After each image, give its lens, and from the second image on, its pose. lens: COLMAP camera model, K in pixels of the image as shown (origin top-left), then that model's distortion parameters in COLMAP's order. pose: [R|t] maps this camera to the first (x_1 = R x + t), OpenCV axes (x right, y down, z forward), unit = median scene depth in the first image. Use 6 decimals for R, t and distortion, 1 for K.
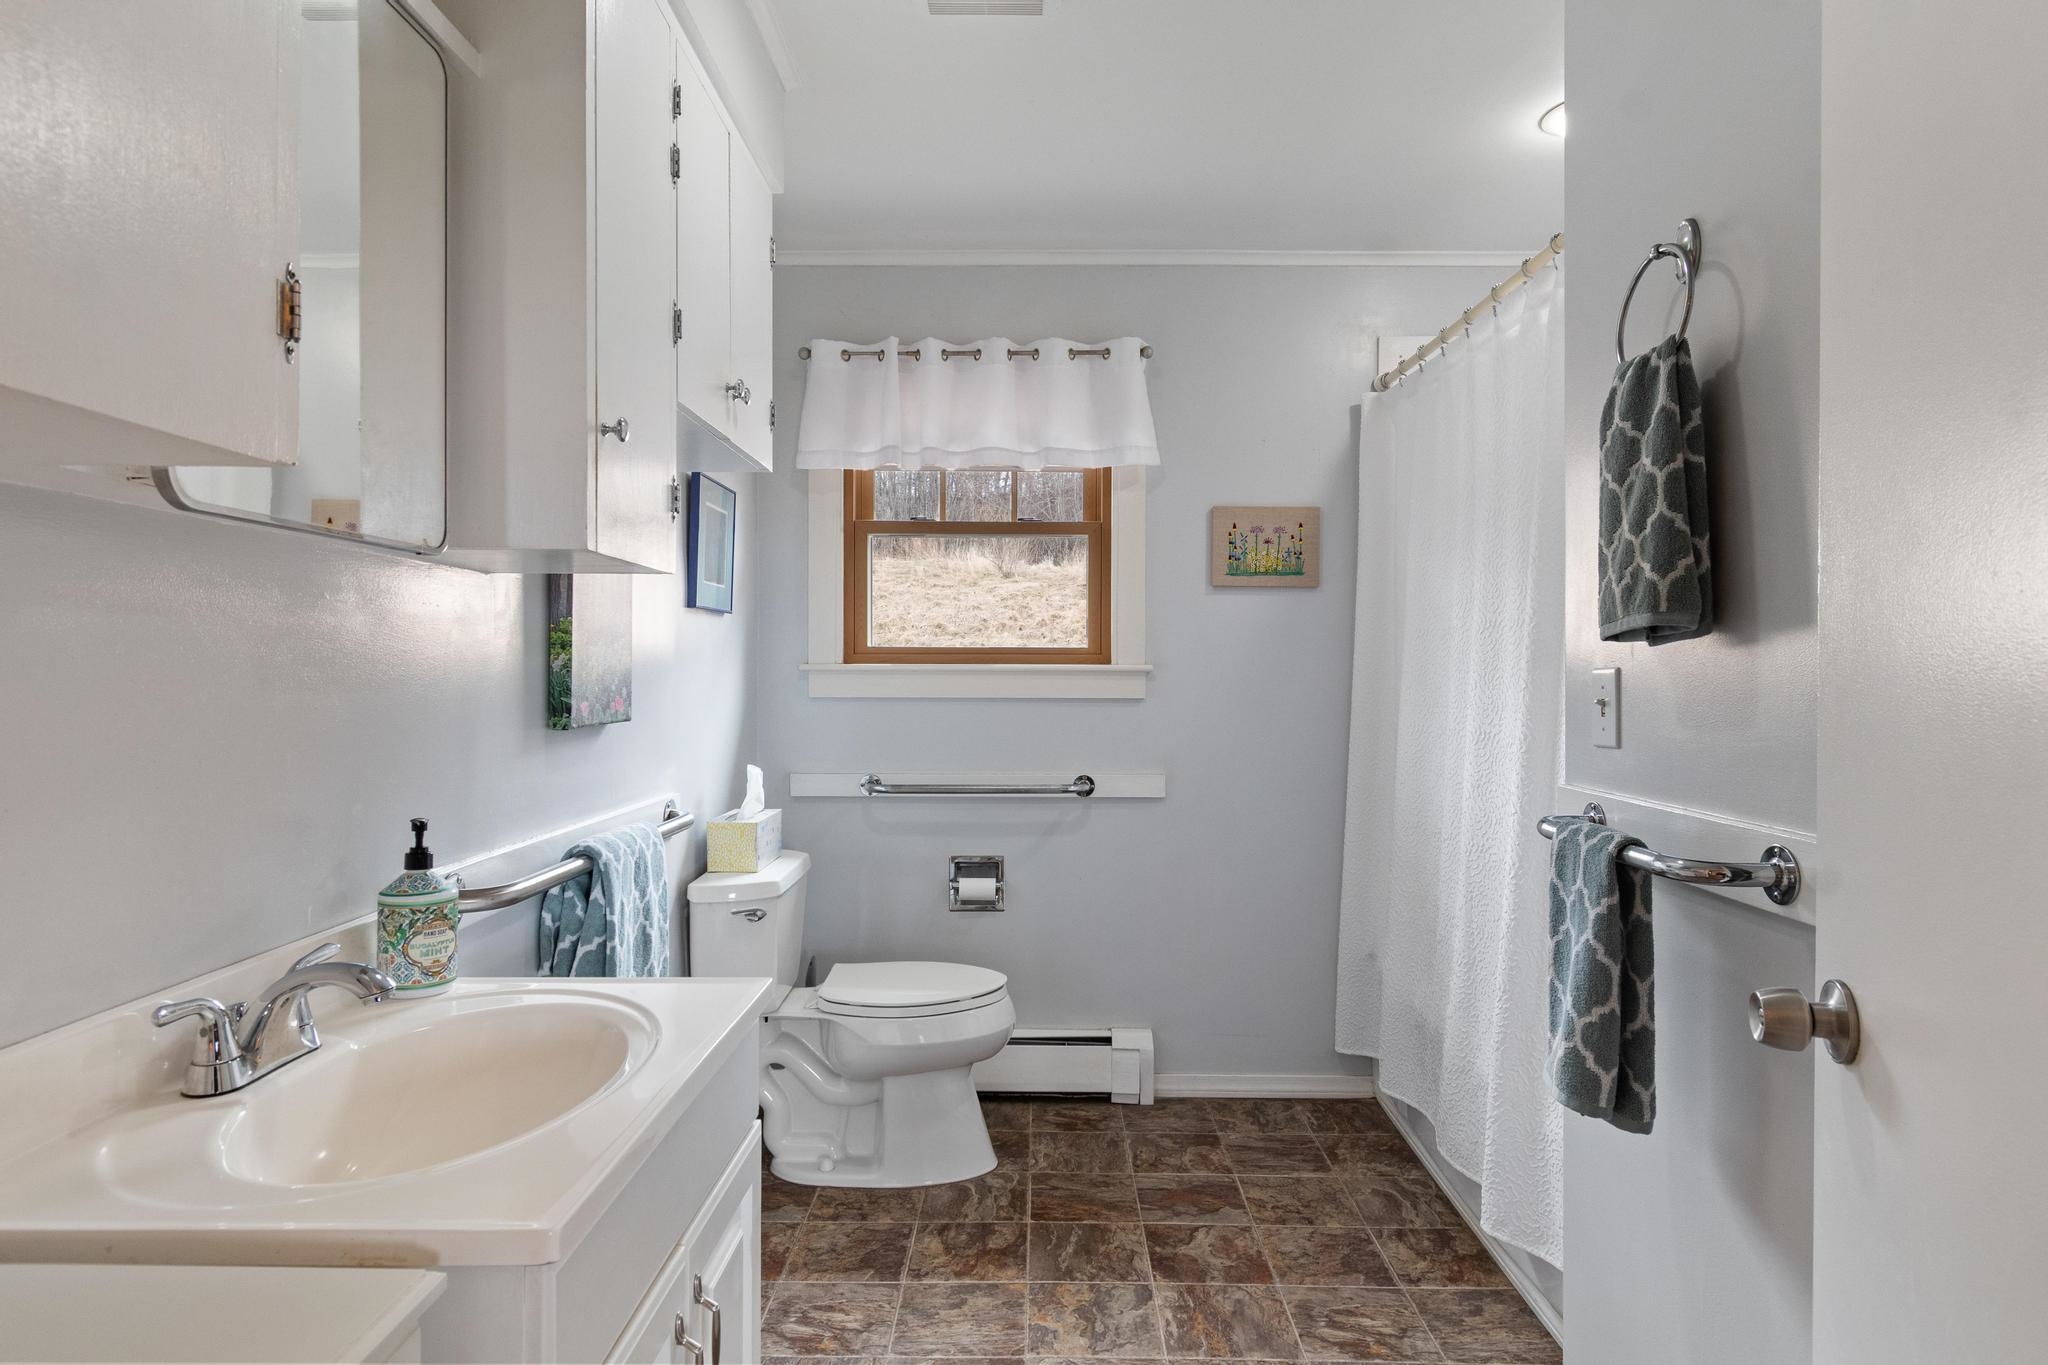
lens RADIAL K [[1114.0, 0, 1028.8], [0, 1114.0, 688.1], [0, 0, 1]] dist [0.003710, -0.001439]
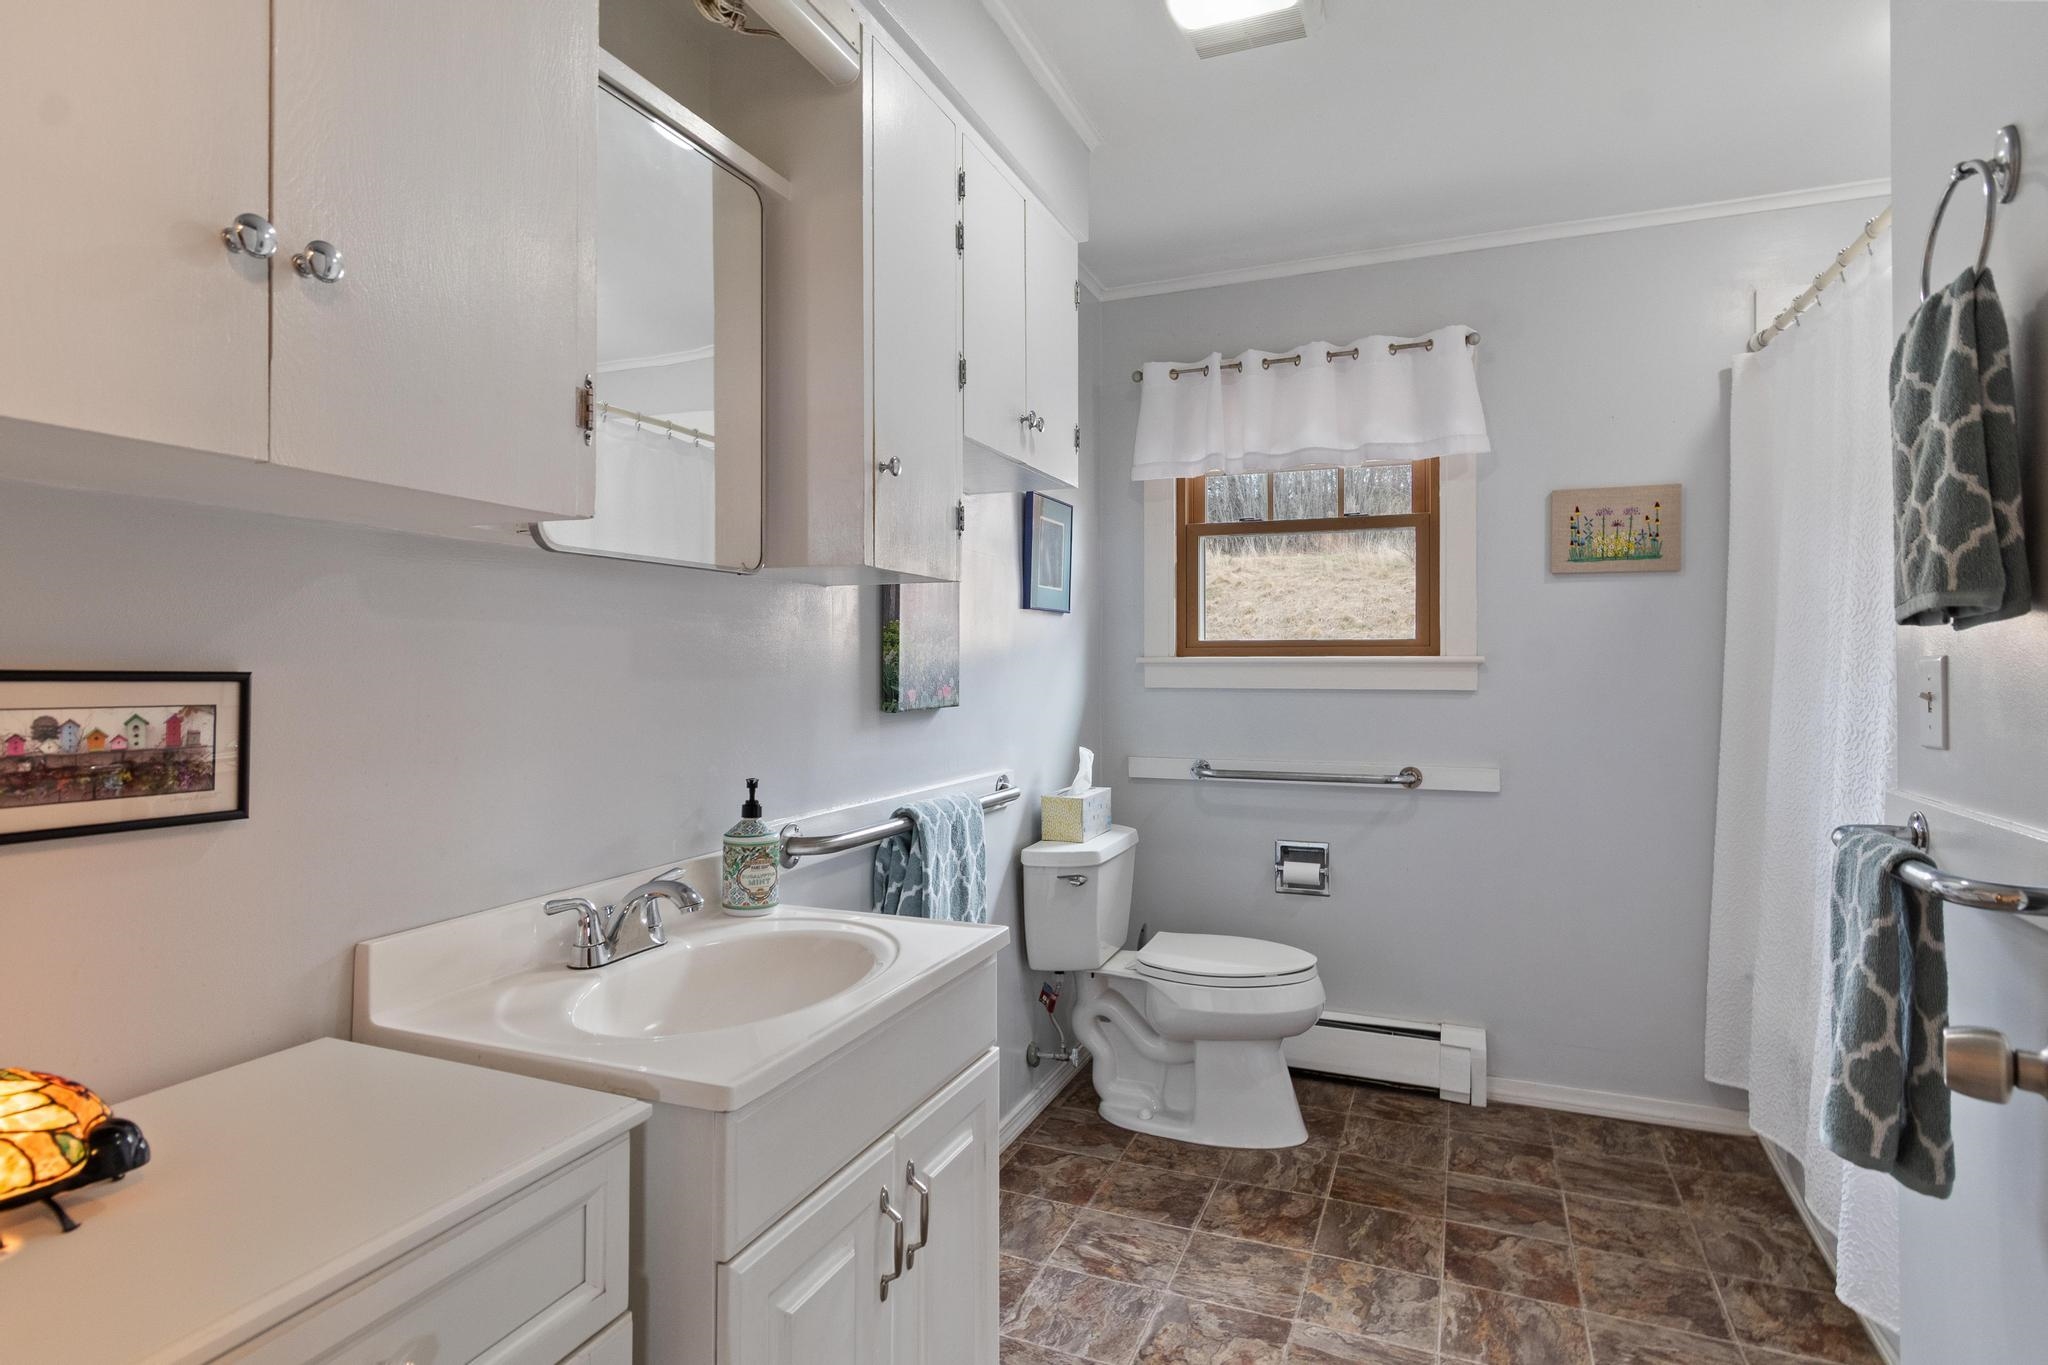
lens RADIAL K [[1054.3, 0, 1032.9], [0, 1054.3, 669.7], [0, 0, 1]] dist [0.000731, -0.000369]
pose [[0.929128, -0.001469, -0.369755, 0.111801], [-0.002194, 0.999953, -0.009487, 0.001061], [0.369751, 0.009626, 0.929081, -0.009111]]
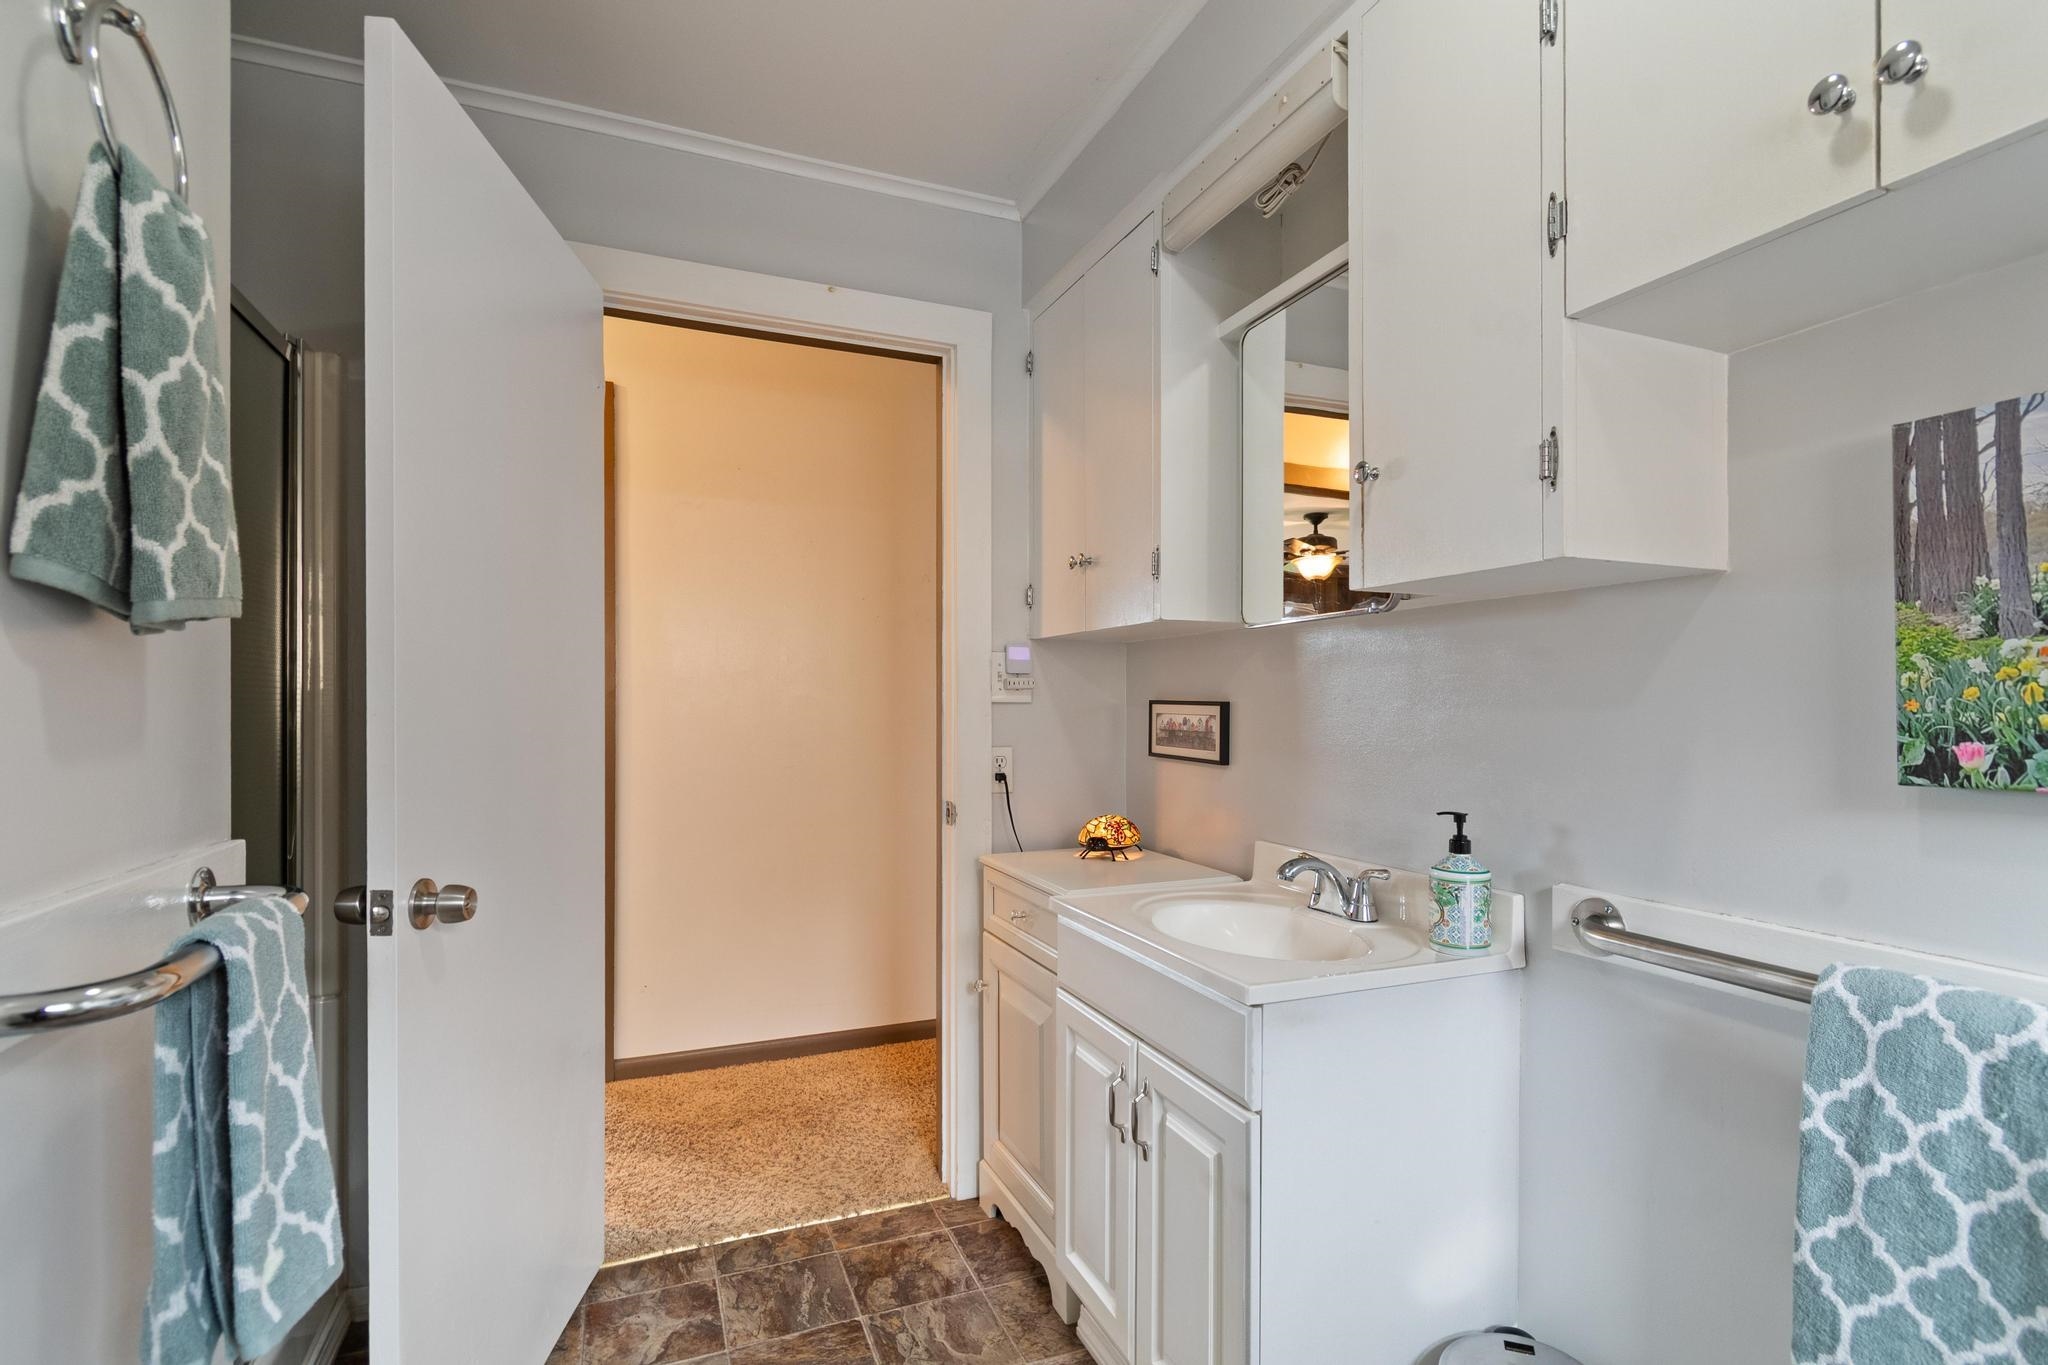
lens RADIAL K [[986.6, 0, 1037.5], [0, 986.6, 661.1], [0, 0, 1]] dist [0.001398, -0.001484]
pose [[-0.920948, -0.018290, -0.389256, 0.189686], [-0.006153, 0.999456, -0.032404, -0.013976], [0.389637, -0.027447, -0.920560, 1.837154]]
